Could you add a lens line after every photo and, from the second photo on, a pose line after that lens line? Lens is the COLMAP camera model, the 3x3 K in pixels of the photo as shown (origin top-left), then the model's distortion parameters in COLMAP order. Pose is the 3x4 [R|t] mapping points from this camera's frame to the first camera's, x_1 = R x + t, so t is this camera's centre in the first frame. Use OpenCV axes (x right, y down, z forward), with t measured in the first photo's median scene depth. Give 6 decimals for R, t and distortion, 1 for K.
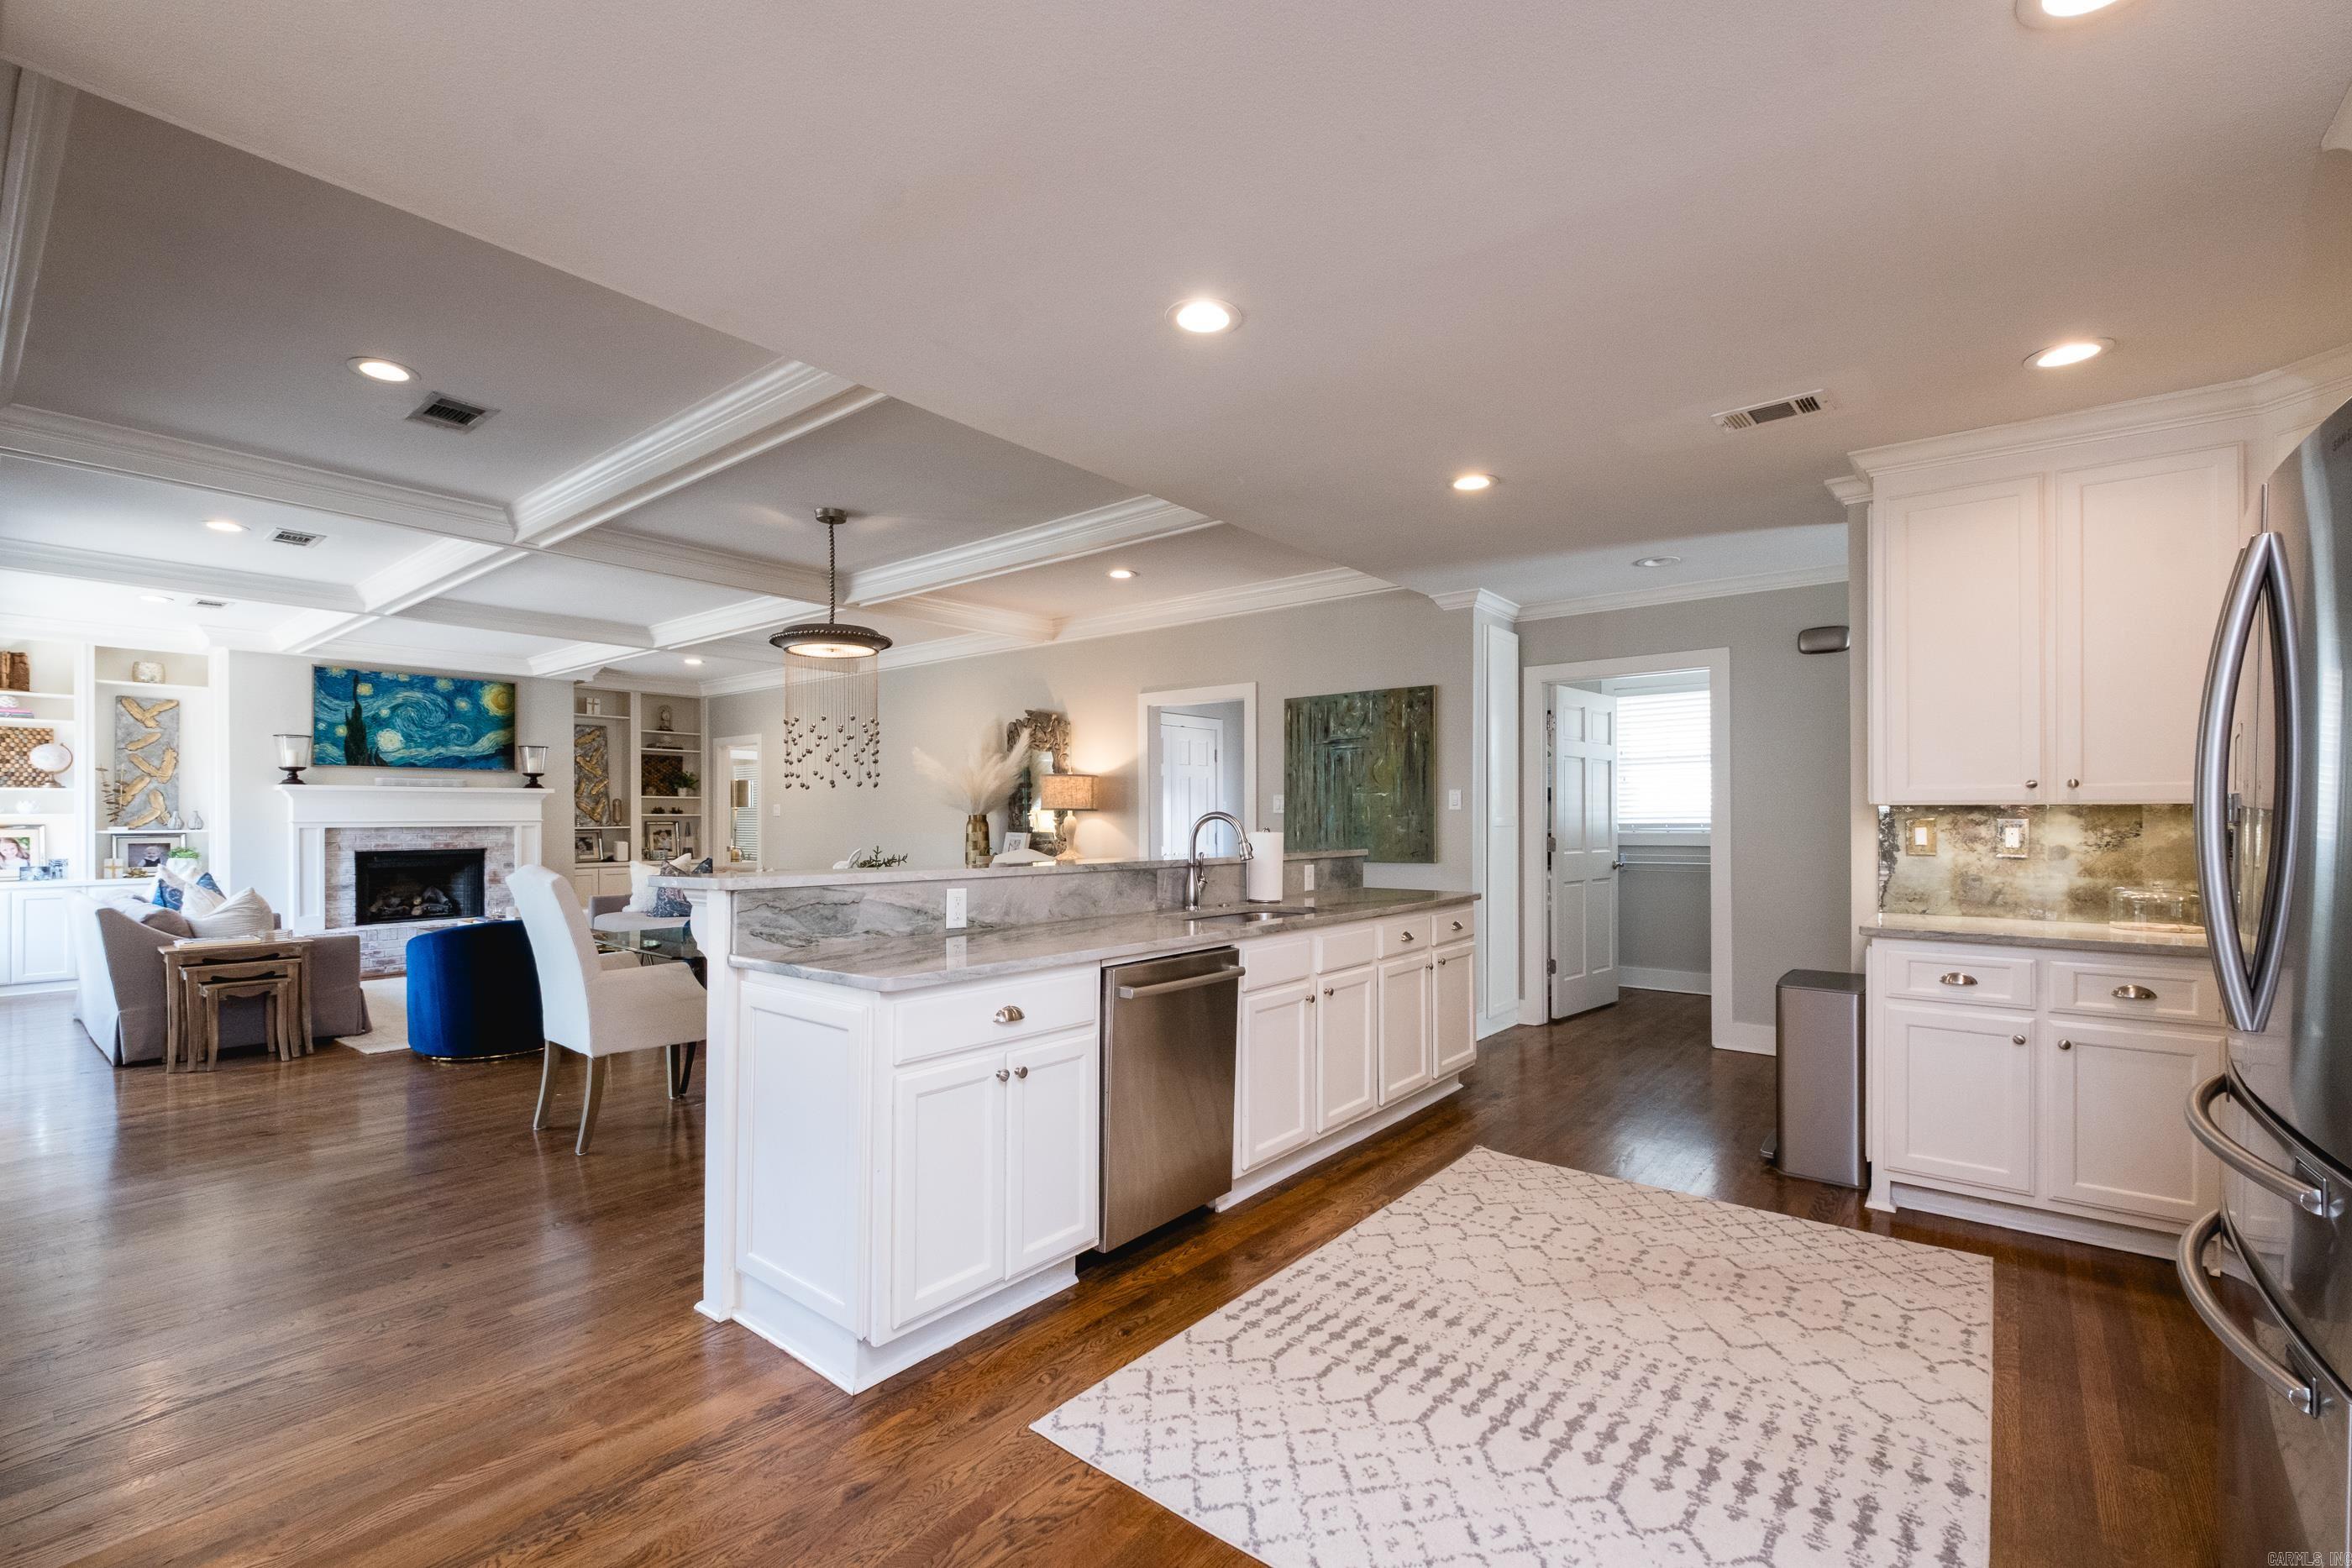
lens RADIAL K [[1025.0, 0, 1162.5], [0, 1025.0, 809.1], [0, 0, 1]] dist [-0.000284, 0.000149]
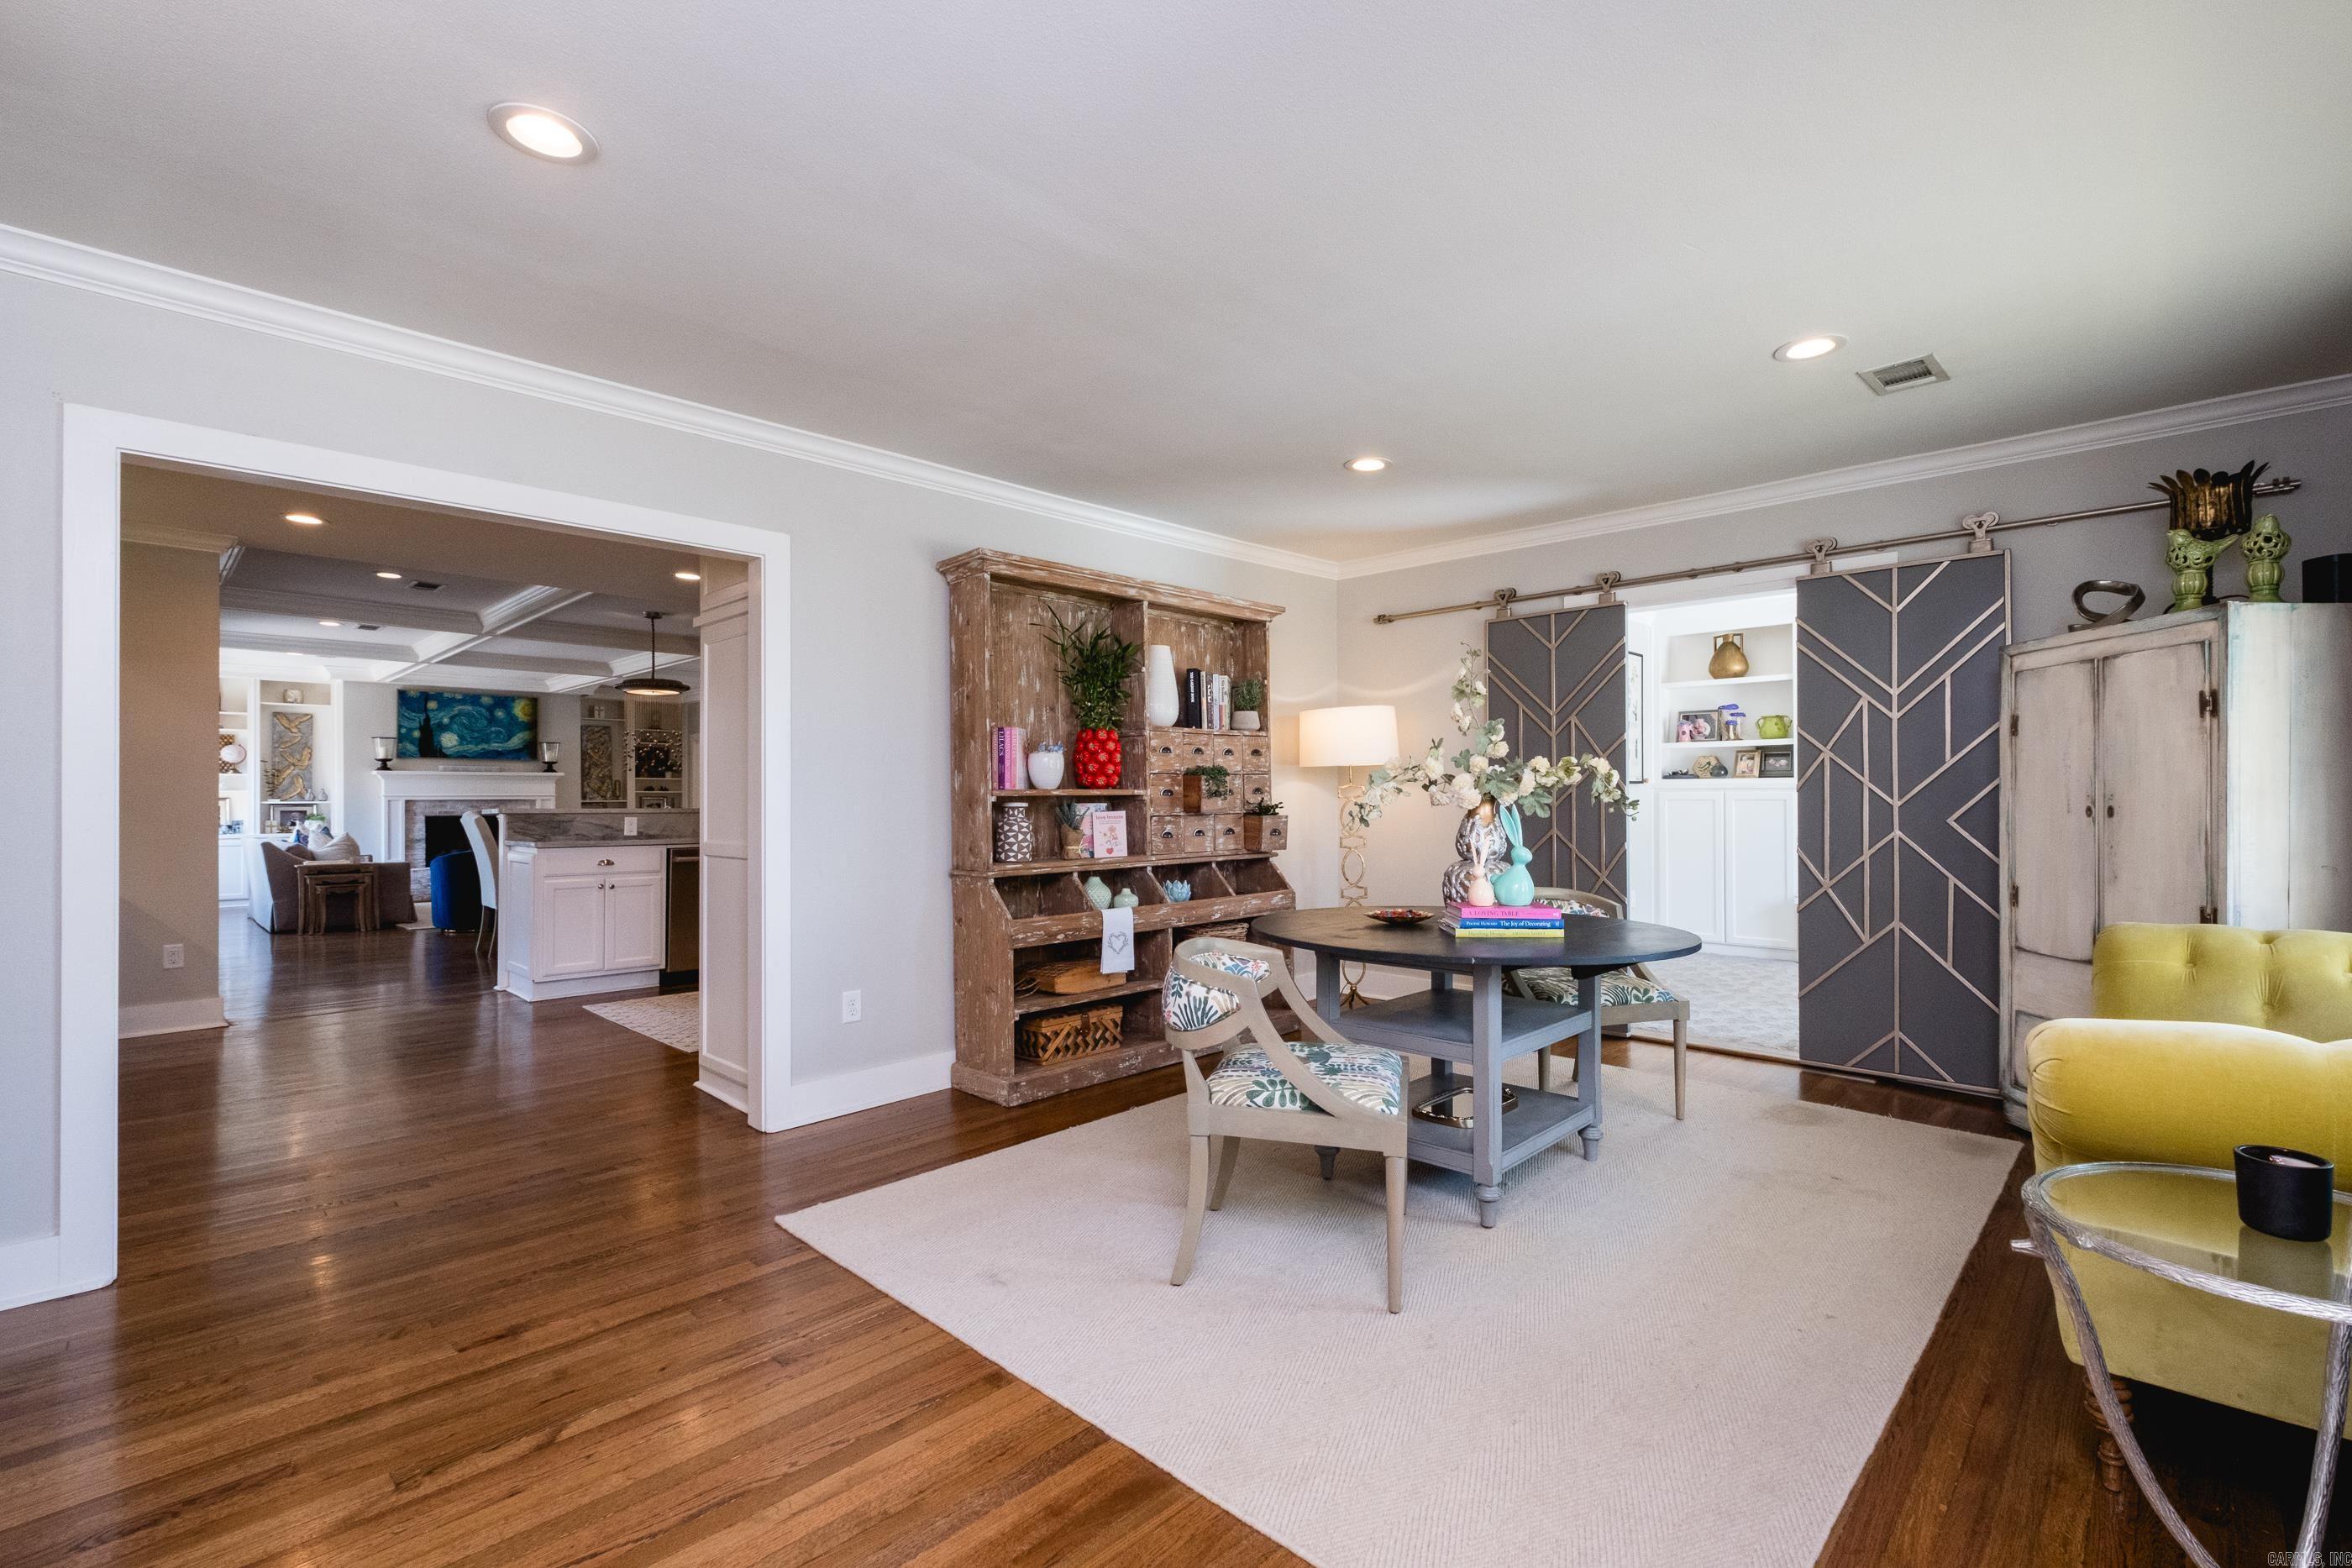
lens RADIAL K [[1034.0, 0, 1176.0], [0, 1034.0, 784.0], [0, 0, 1]] dist [0.001382, 0.000139]
pose [[0.996856, -0.003176, -0.079165, 0.414944], [0.002584, 0.999968, -0.007583, 0.009710], [0.079187, 0.007354, 0.996833, -0.403861]]
